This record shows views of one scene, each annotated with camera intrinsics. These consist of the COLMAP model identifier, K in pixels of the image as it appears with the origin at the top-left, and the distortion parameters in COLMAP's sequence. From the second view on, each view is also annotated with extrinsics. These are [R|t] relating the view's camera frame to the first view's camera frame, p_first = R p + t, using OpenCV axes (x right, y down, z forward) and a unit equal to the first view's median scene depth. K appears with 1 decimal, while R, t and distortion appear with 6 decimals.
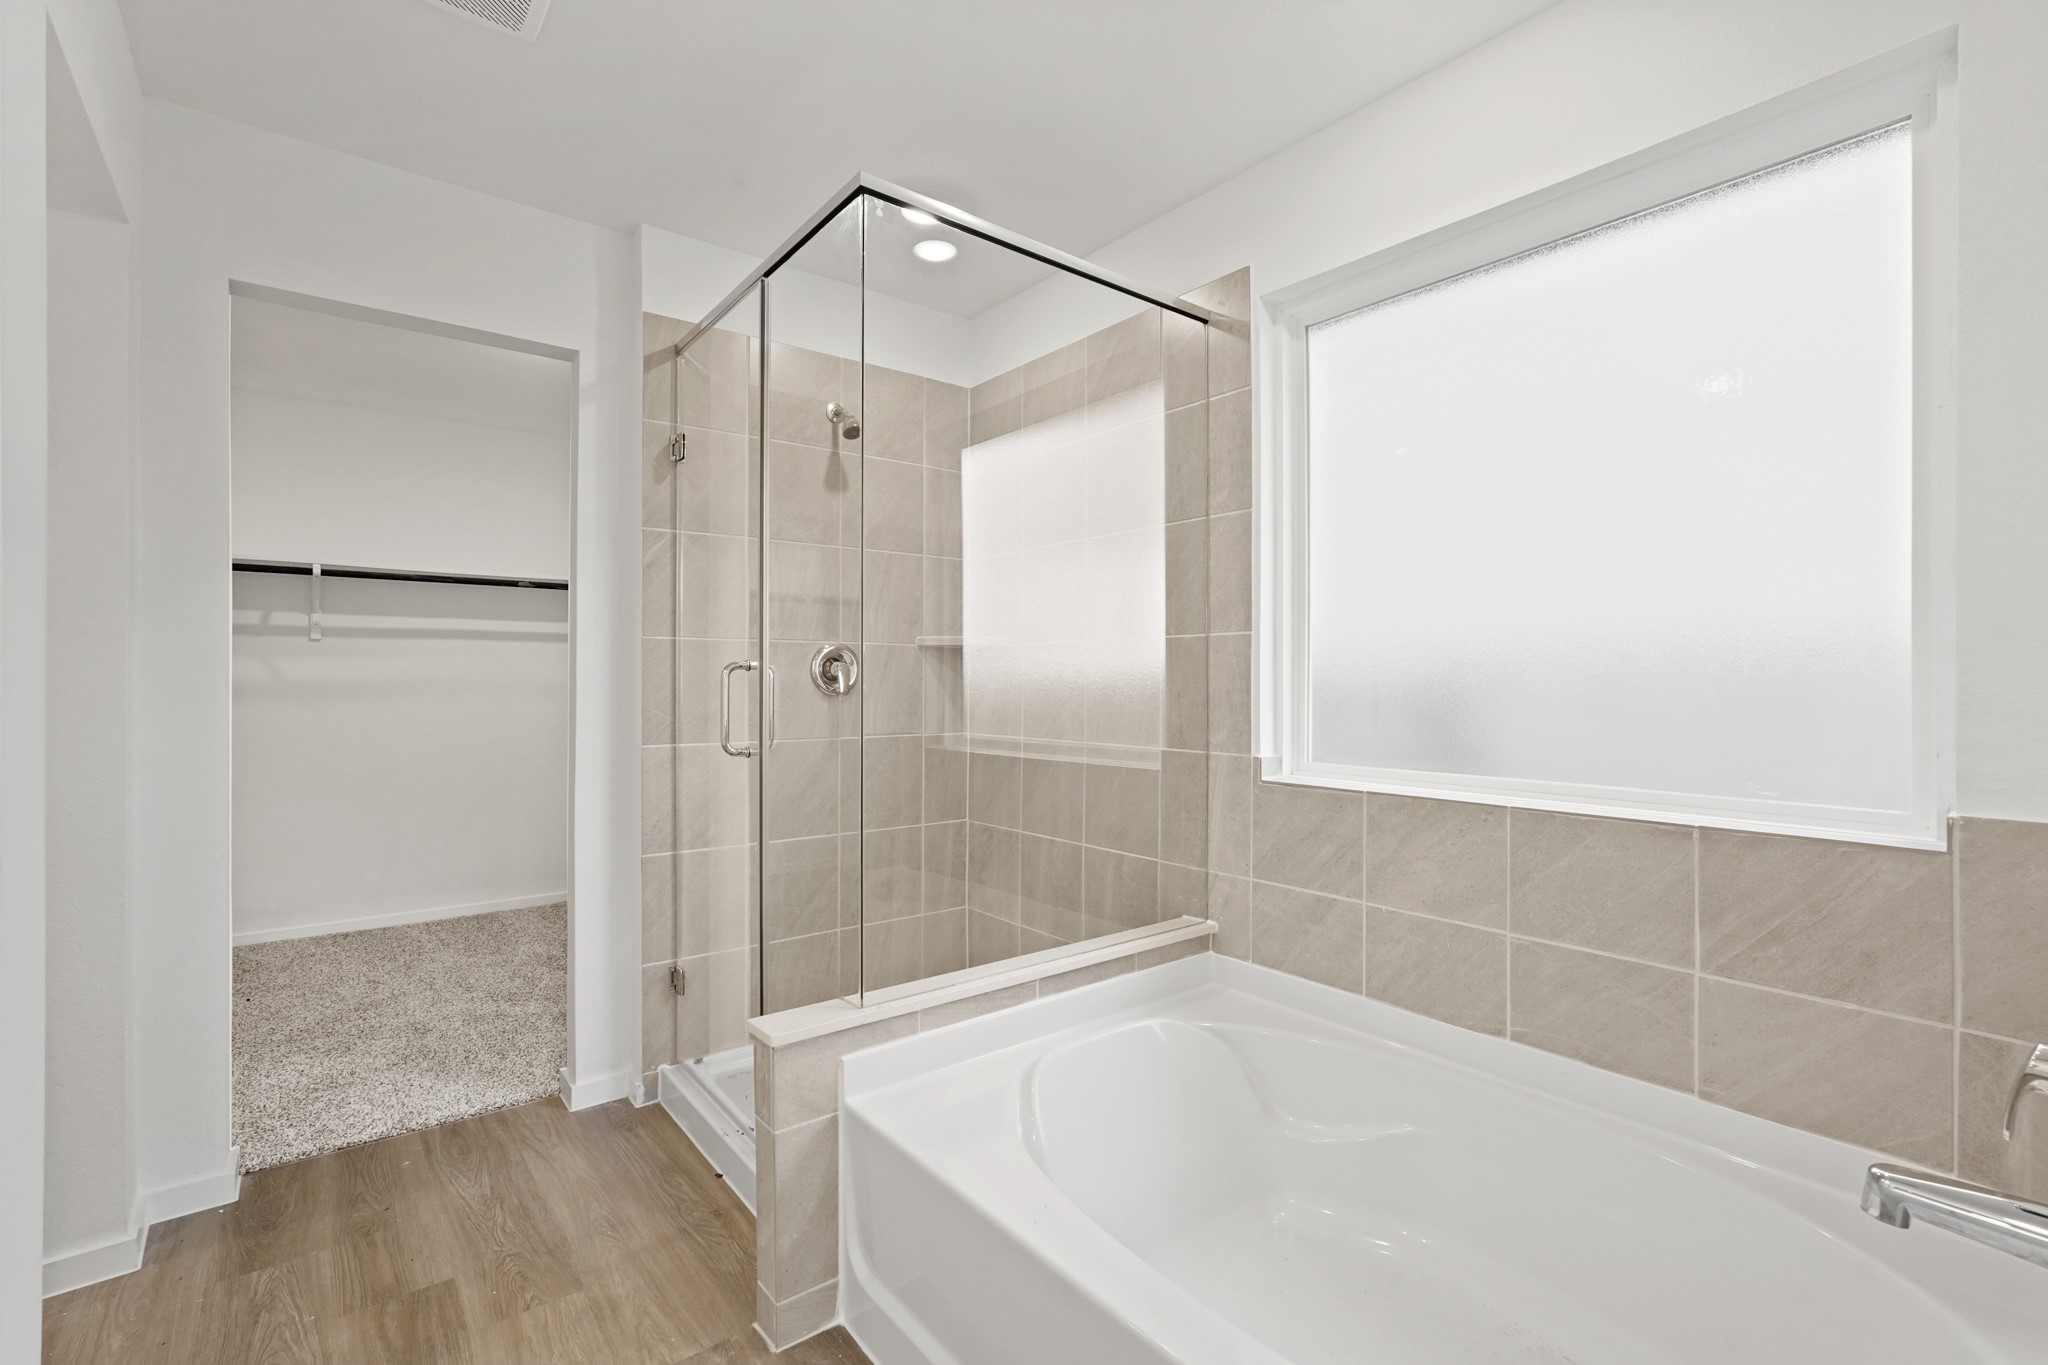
lens RADIAL K [[902.2, 0, 1017.8], [0, 902.2, 677.2], [0, 0, 1]] dist [-0.009241, 0.003615]
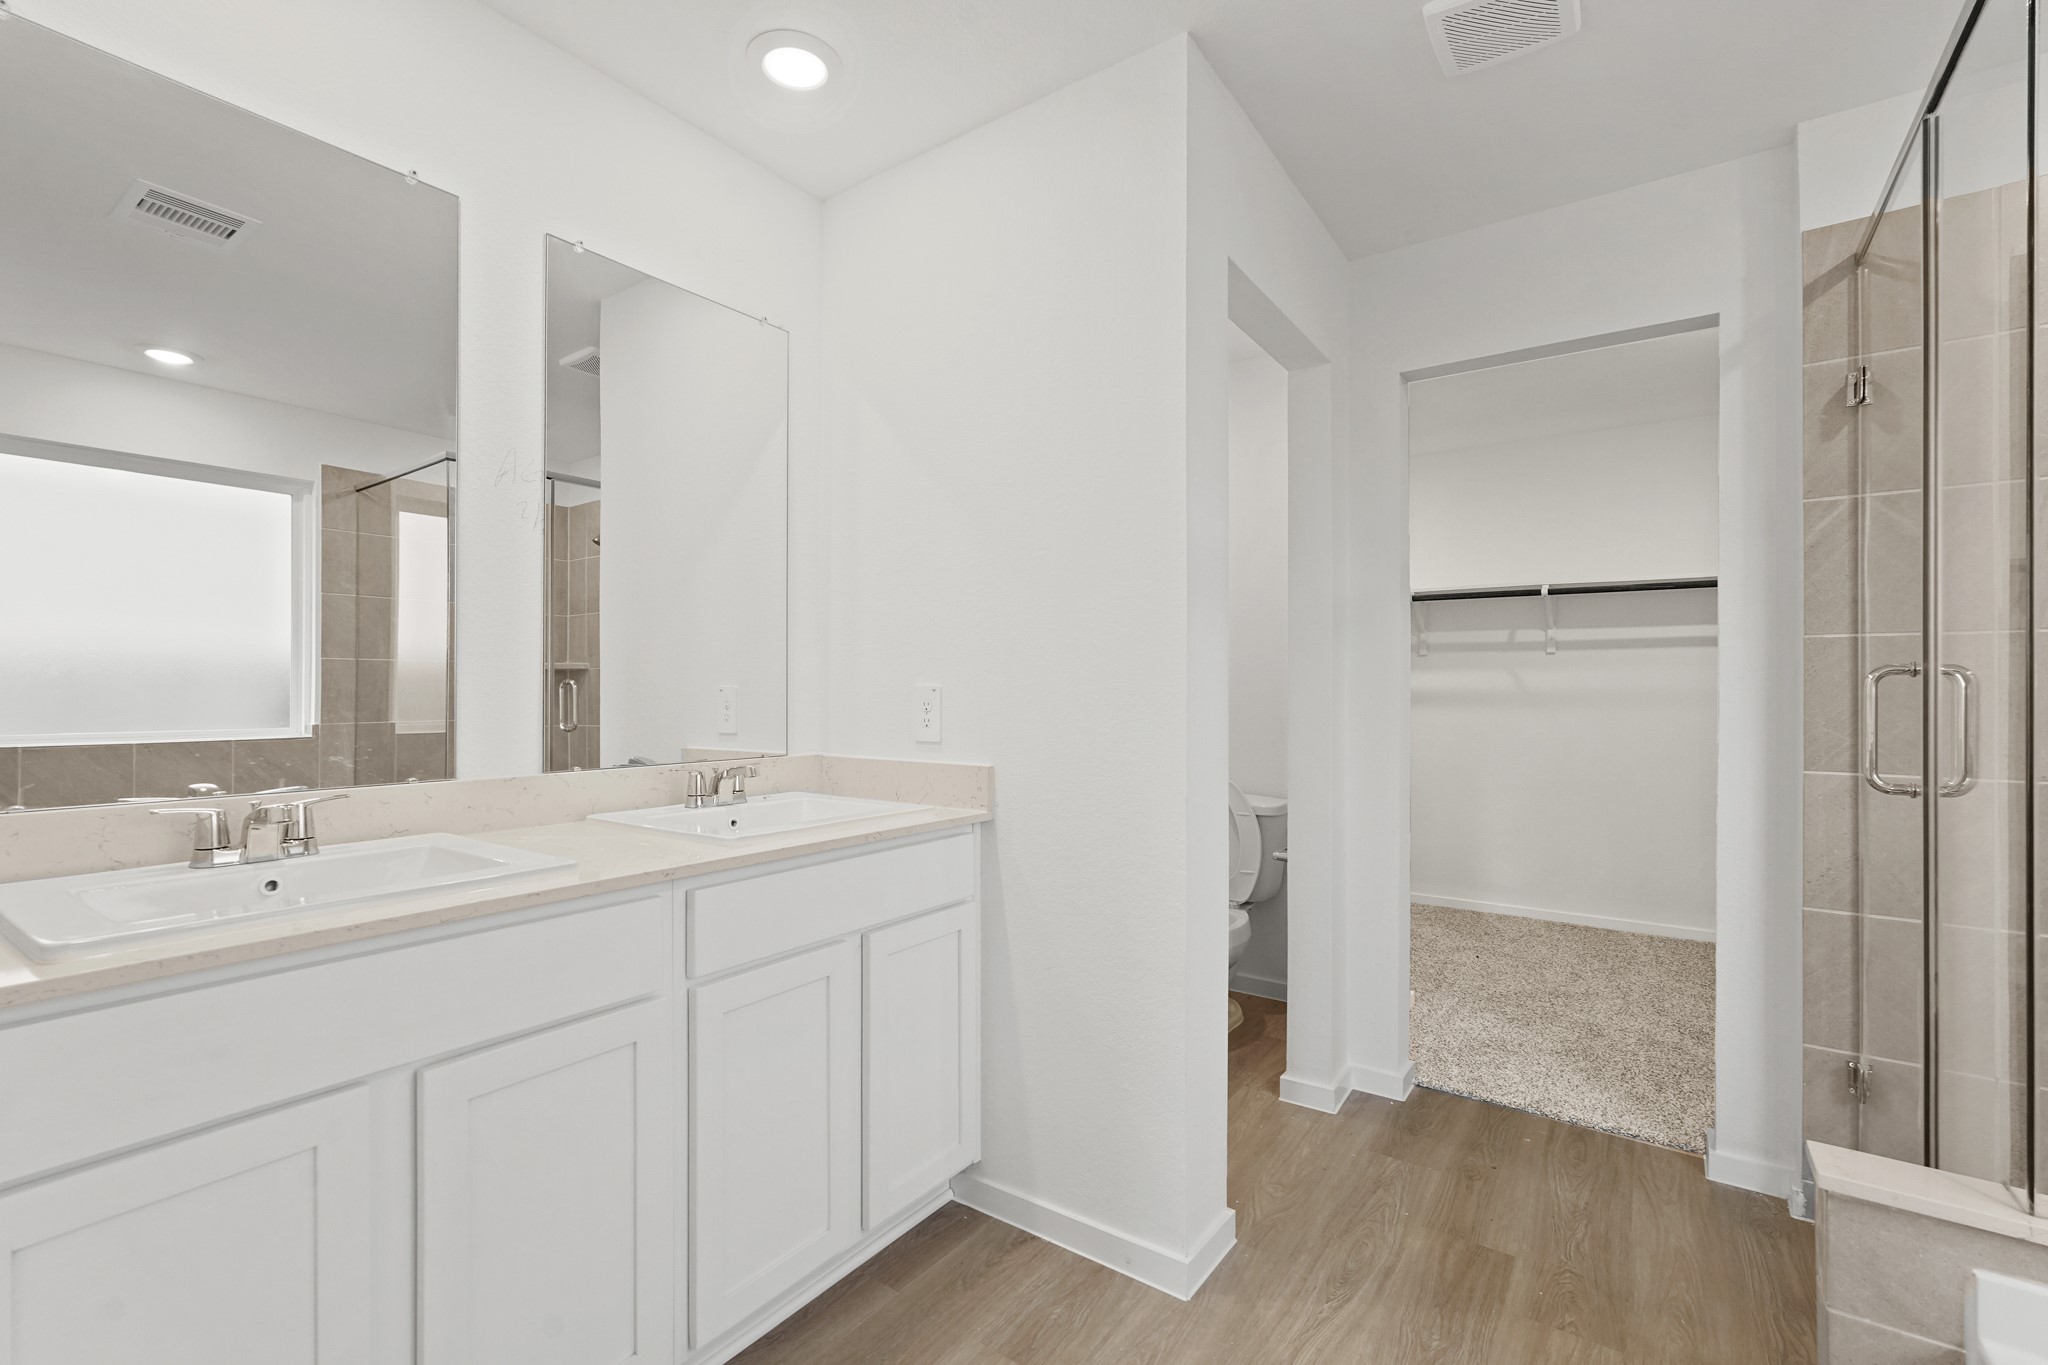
lens RADIAL K [[902.2, 0, 1031.0], [0, 902.2, 685.4], [0, 0, 1]] dist [-0.009241, 0.003615]
pose [[0.284337, -0.002439, -0.958721, 0.162350], [0.000423, 0.999997, -0.002419, 0.001004], [0.958724, 0.000282, 0.284337, 0.114560]]
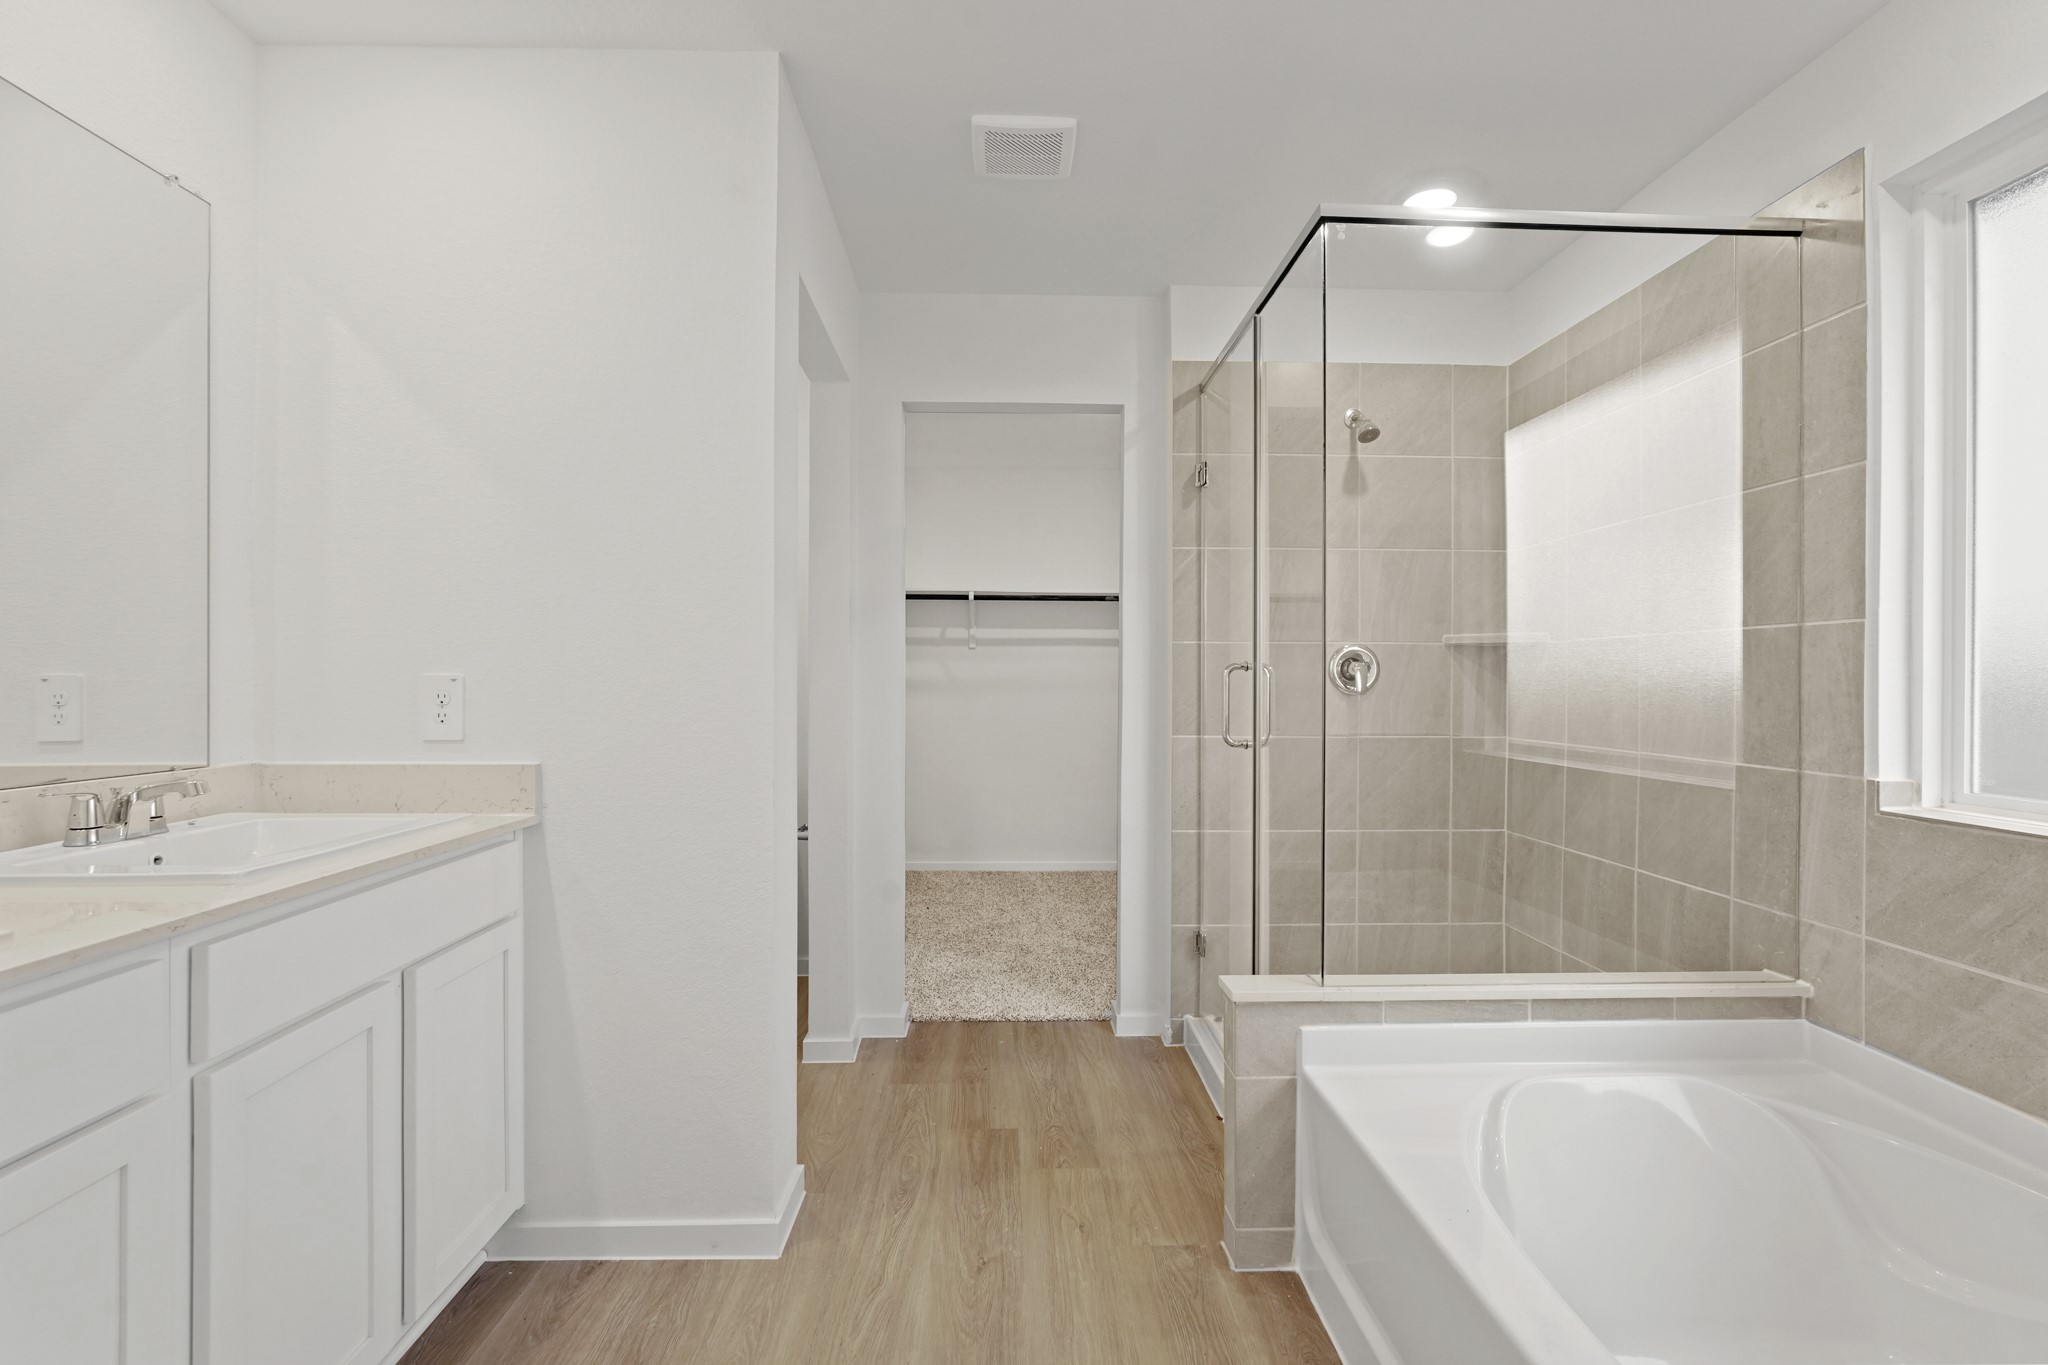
lens RADIAL K [[902.2, 0, 1031.5], [0, 902.2, 677.4], [0, 0, 1]] dist [-0.009241, 0.003615]
pose [[0.807613, 0.001808, -0.589710, 0.126677], [-0.001378, 0.999998, 0.001179, -0.000115], [0.589711, -0.000140, 0.807614, -0.046468]]
